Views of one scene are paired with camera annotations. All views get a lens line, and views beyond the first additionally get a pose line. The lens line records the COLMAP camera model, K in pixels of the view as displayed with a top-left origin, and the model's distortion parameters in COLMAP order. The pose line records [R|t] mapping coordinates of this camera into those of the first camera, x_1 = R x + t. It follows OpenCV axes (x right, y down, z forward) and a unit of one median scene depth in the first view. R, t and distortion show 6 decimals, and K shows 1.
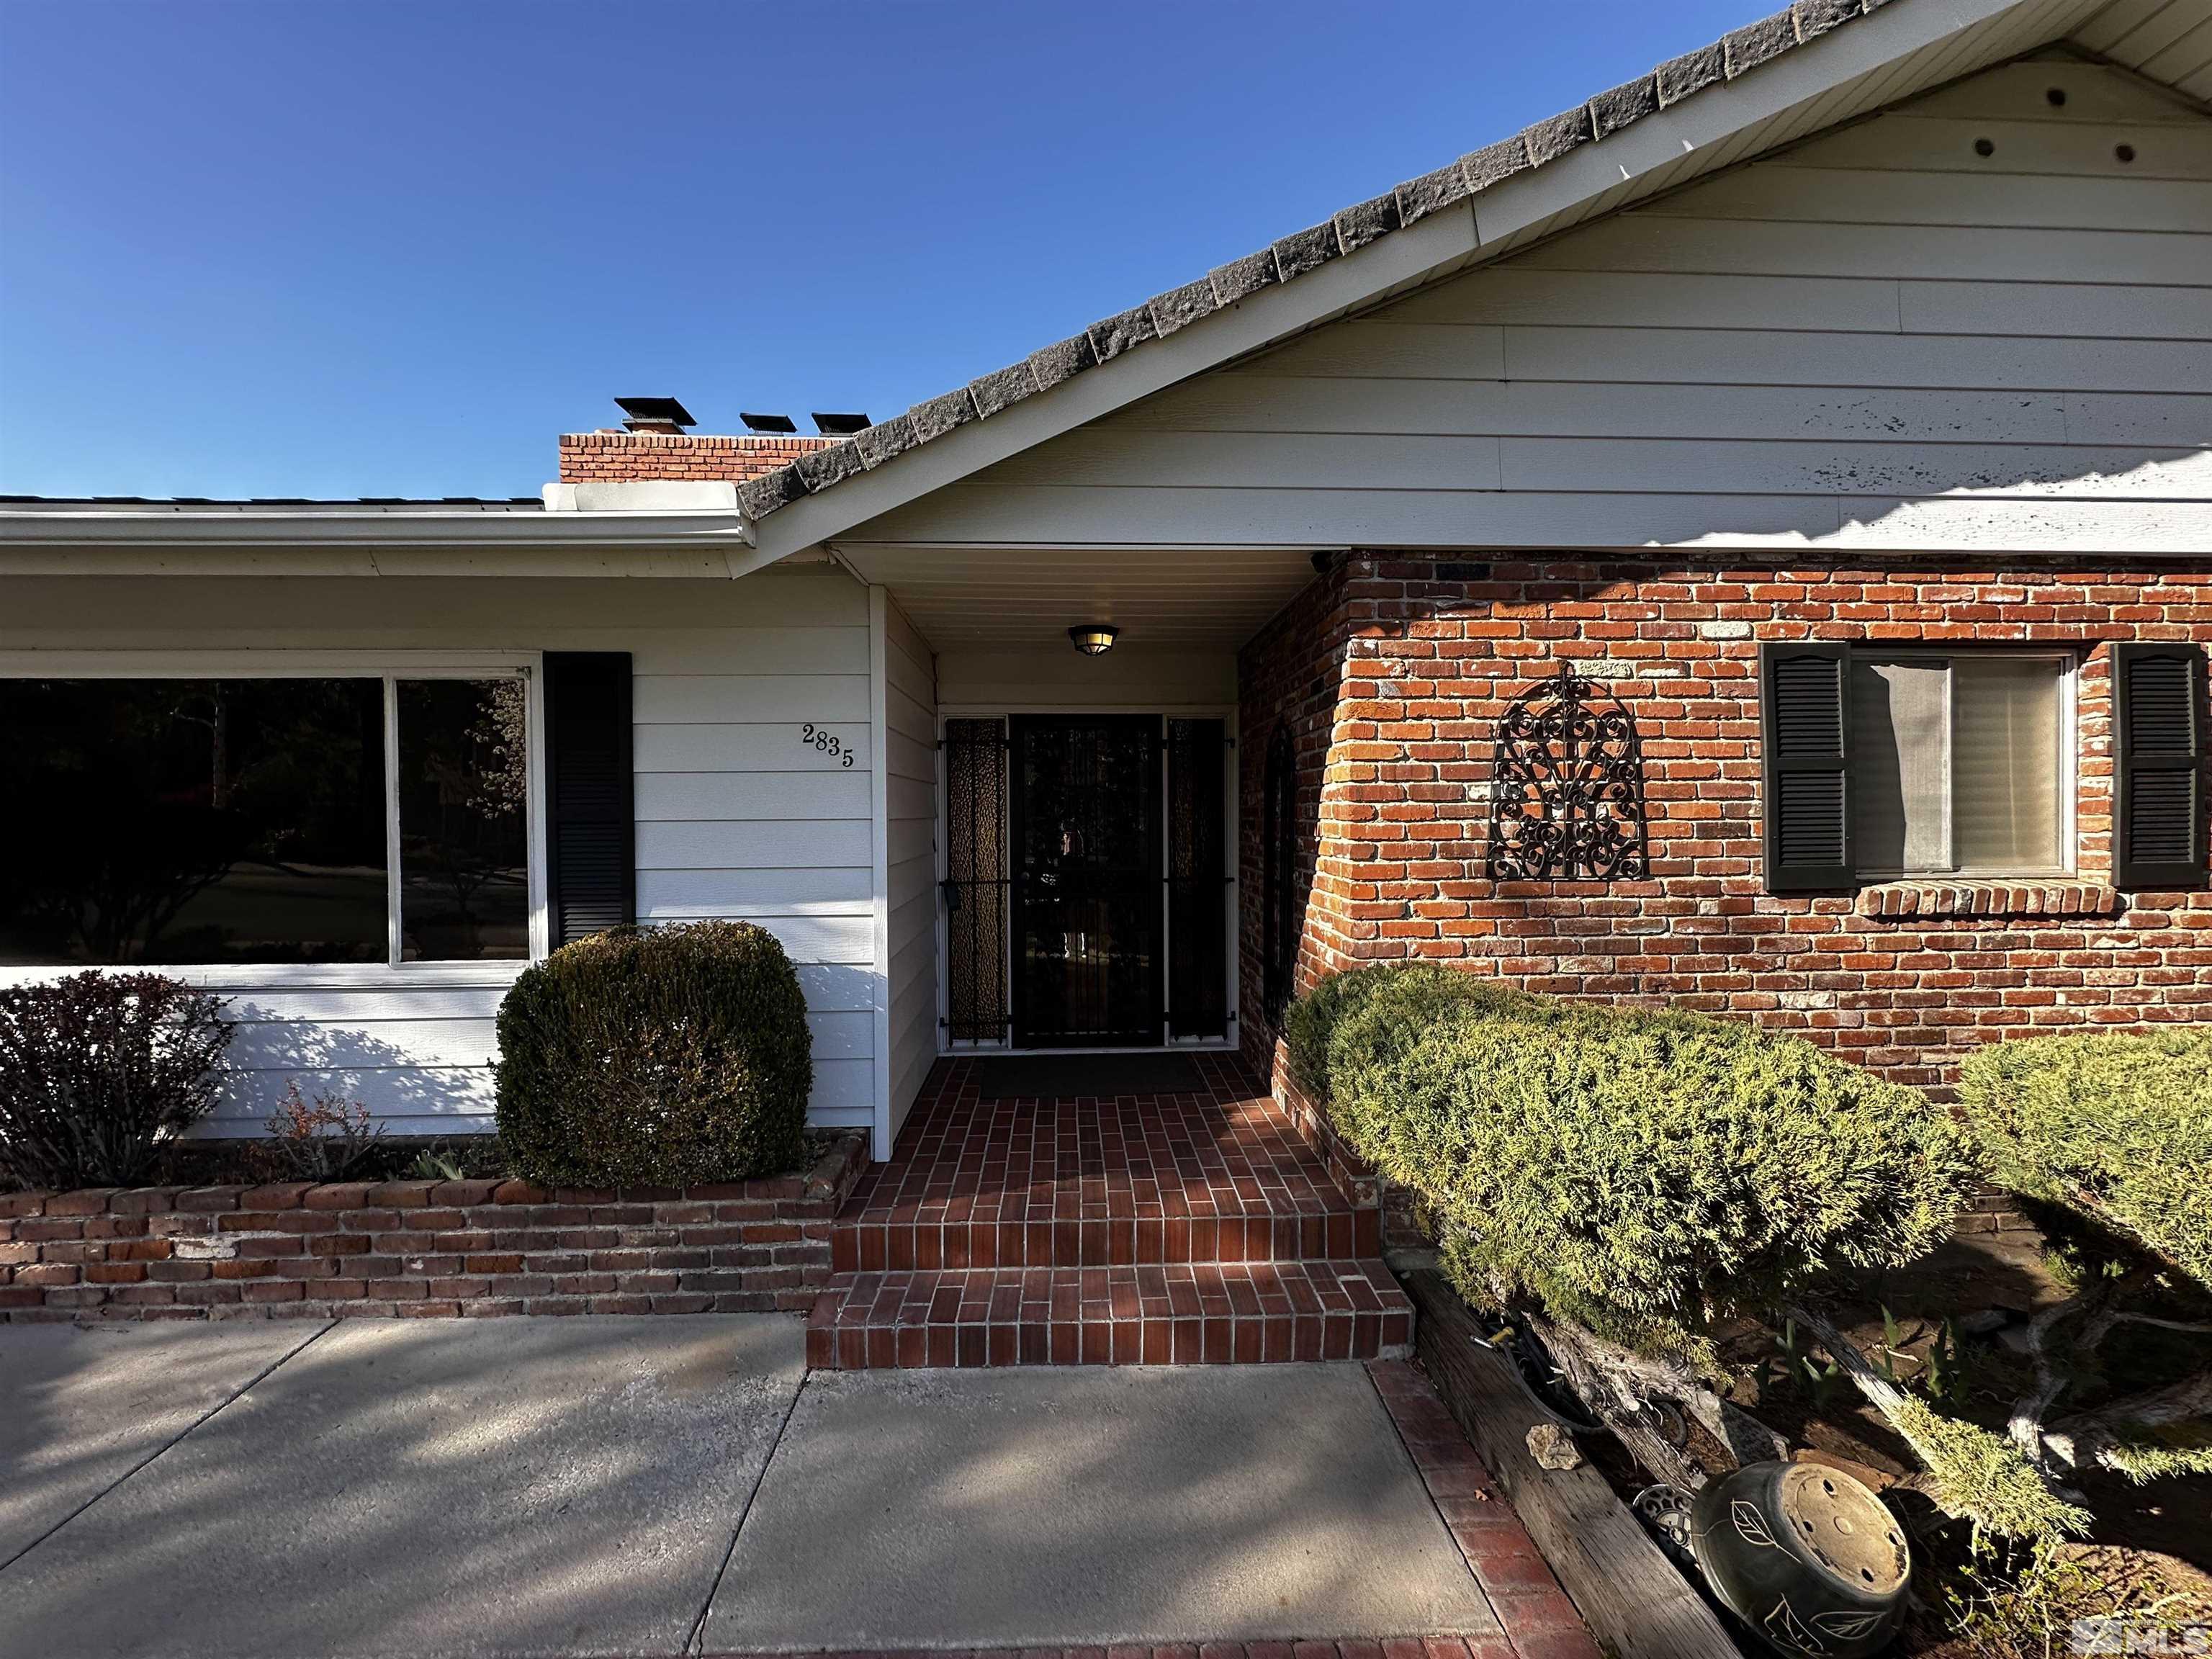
lens RADIAL K [[889.4, 0, 1106.0], [0, 889.4, 829.5], [0, 0, 1]] dist [-0.000214, -0.000929]
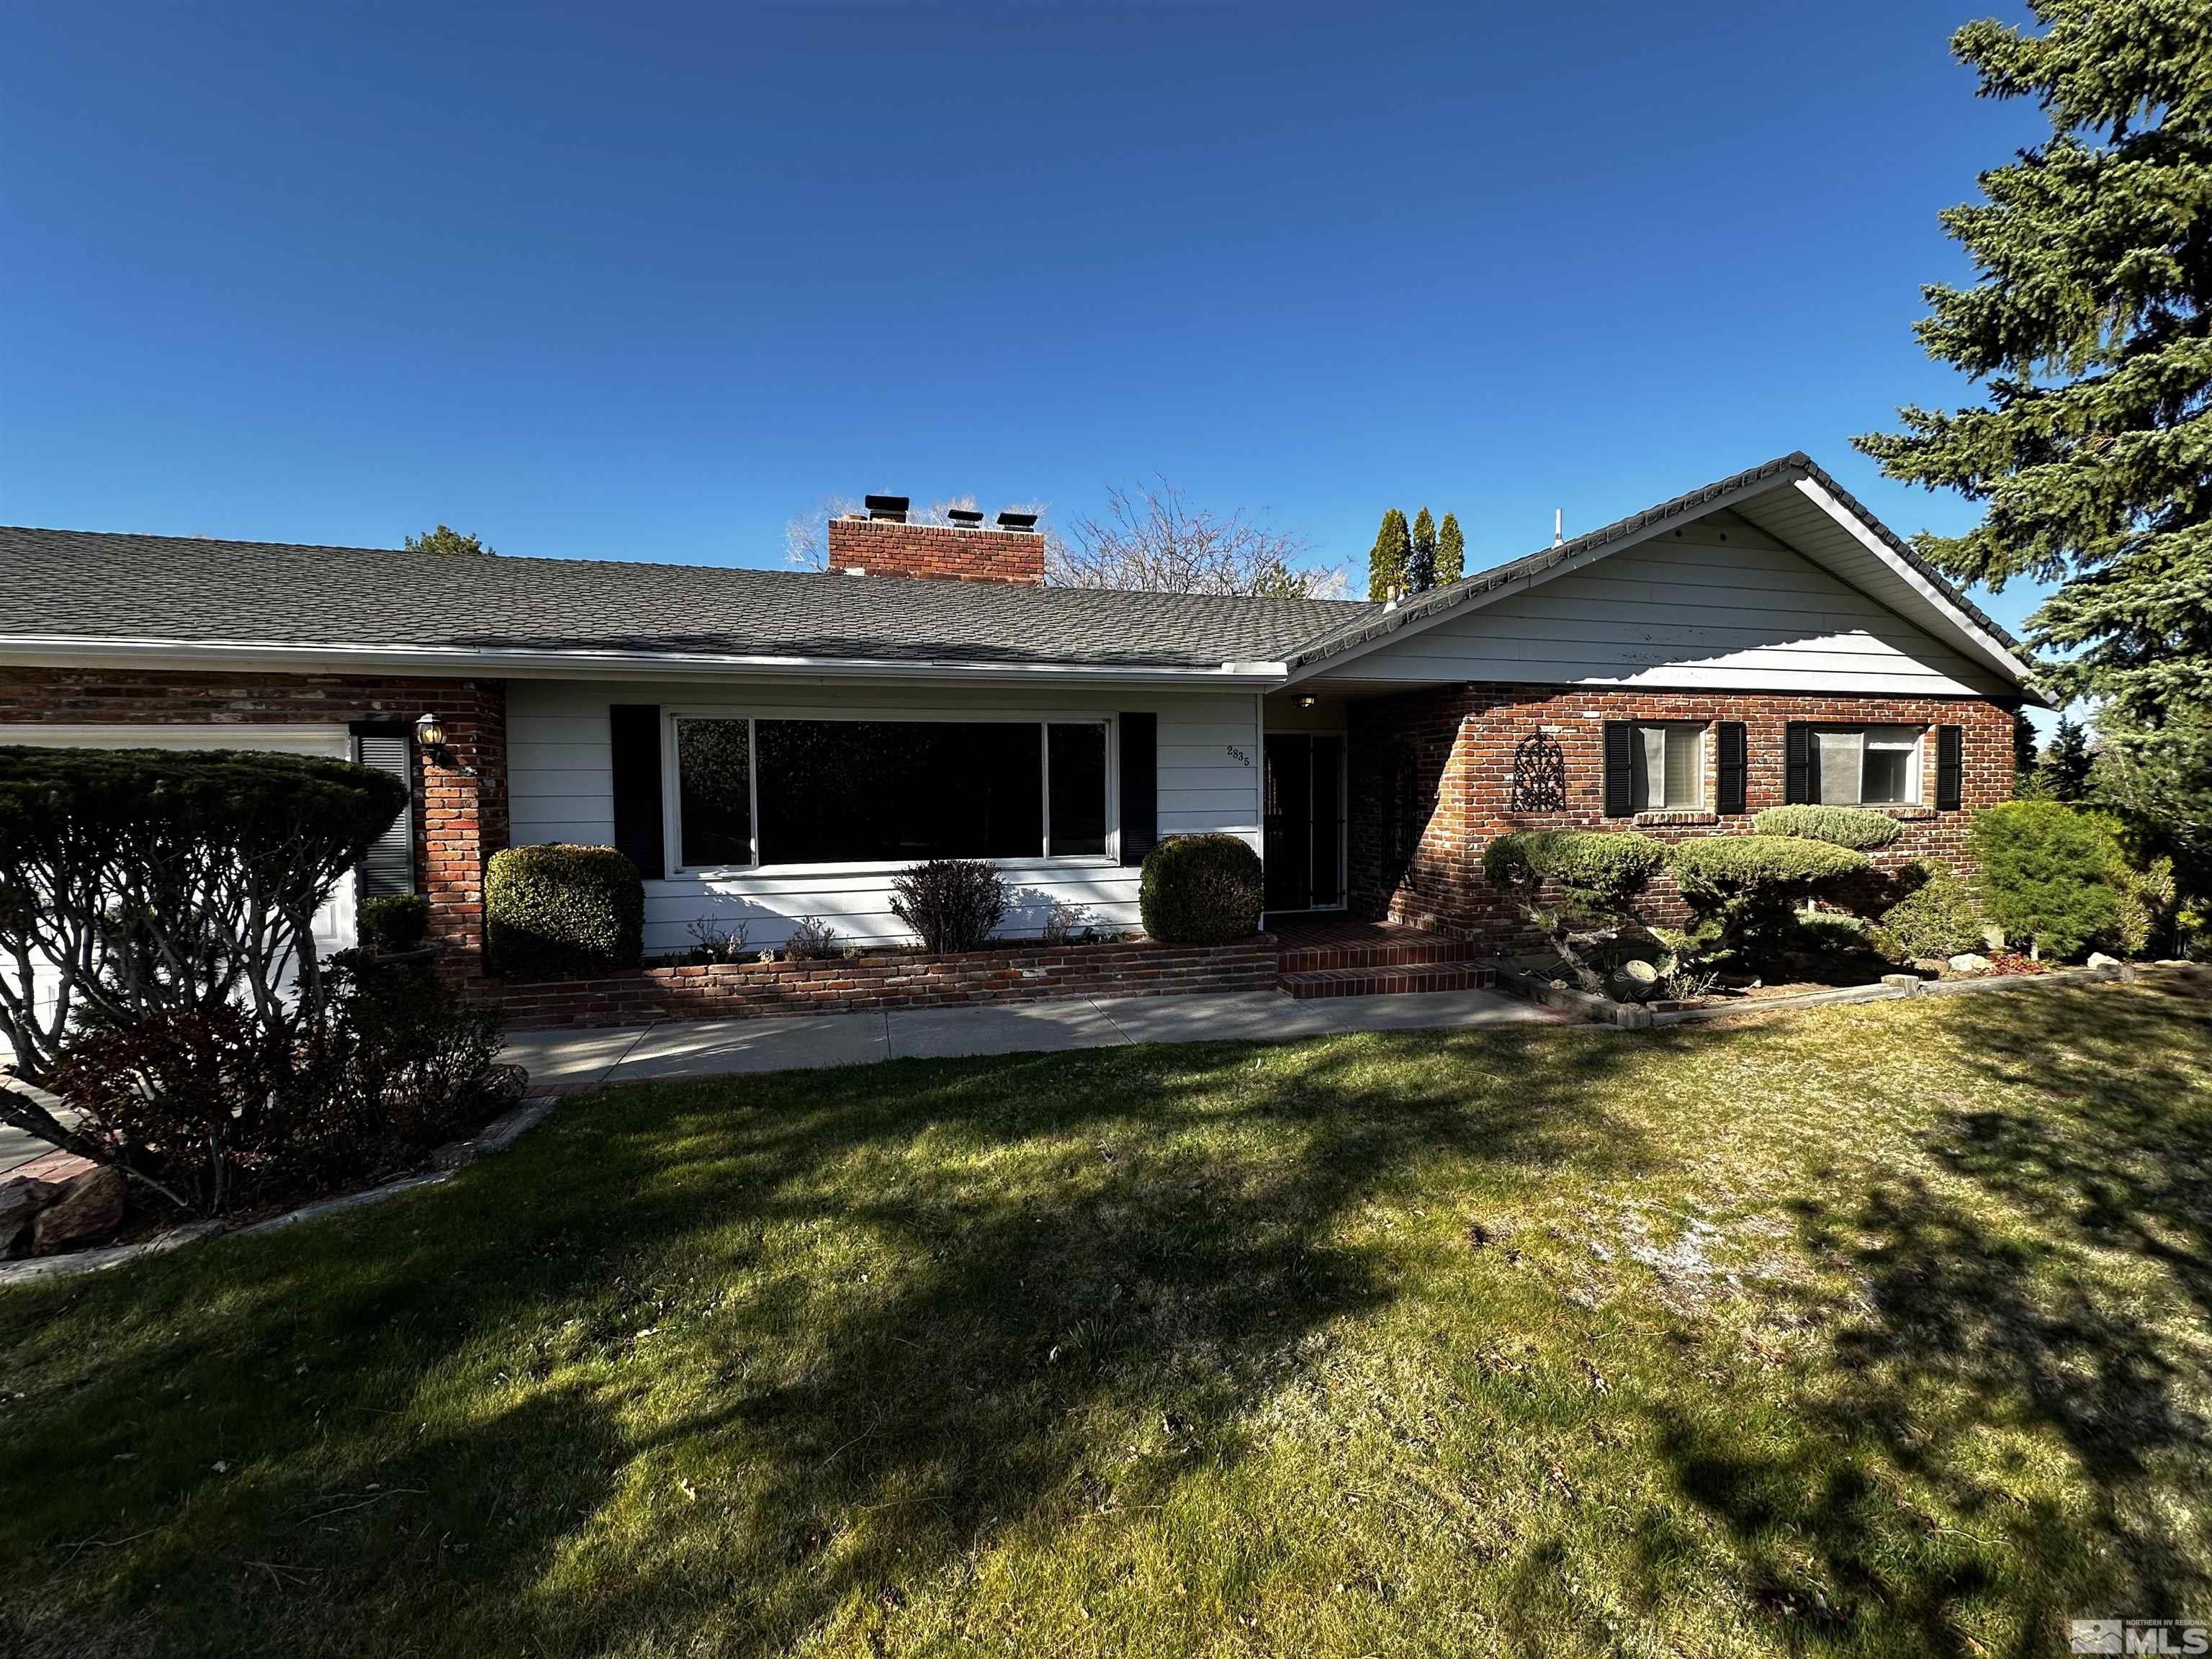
lens RADIAL K [[889.4, 0, 1106.0], [0, 889.4, 829.5], [0, 0, 1]] dist [-0.000214, -0.000929]
pose [[0.976795, -0.011803, 0.213850, -1.241406], [0.006283, 0.999630, 0.026475, 0.032555], [-0.214083, -0.024517, 0.976508, -1.232754]]
